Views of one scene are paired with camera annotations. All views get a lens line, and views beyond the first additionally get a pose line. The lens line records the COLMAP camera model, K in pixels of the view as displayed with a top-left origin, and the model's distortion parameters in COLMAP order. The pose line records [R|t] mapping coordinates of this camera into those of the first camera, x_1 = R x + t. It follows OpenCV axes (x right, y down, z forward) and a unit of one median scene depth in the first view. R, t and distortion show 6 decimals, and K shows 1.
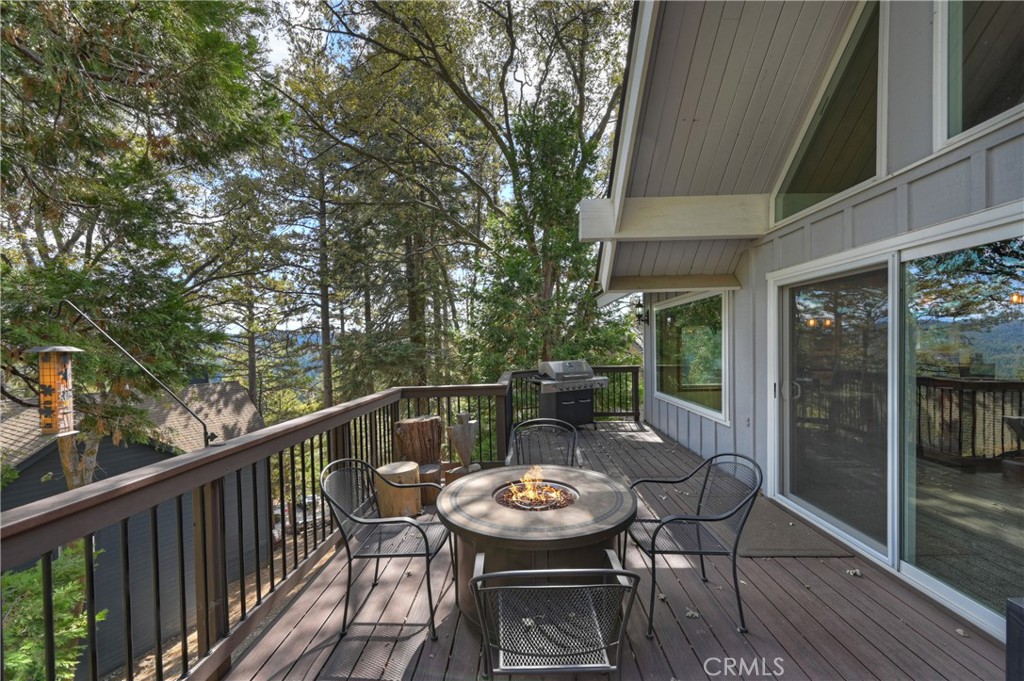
lens RADIAL K [[413.8, 0, 507.1], [0, 413.8, 361.1], [0, 0, 1]] dist [-0.005853, 0.000677]
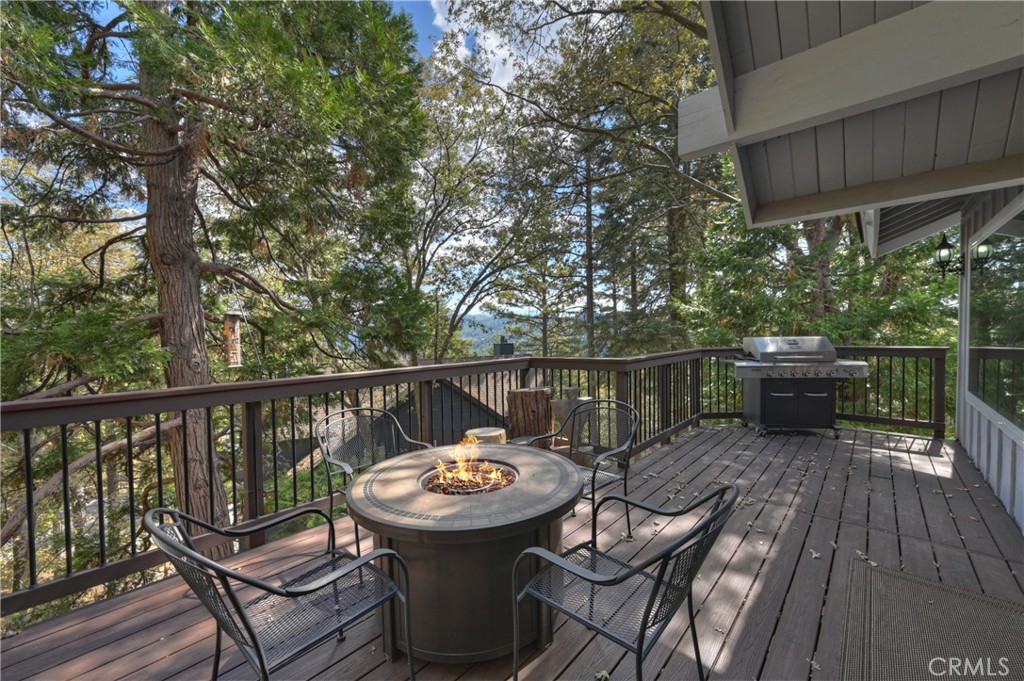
lens RADIAL K [[413.8, 0, 511.2], [0, 413.8, 341.2], [0, 0, 1]] dist [-0.005853, 0.000677]
pose [[0.768612, 0.021570, -0.639351, 0.240186], [-0.022728, 0.999721, 0.006405, 0.014323], [0.639311, 0.009608, 0.768888, 0.146549]]
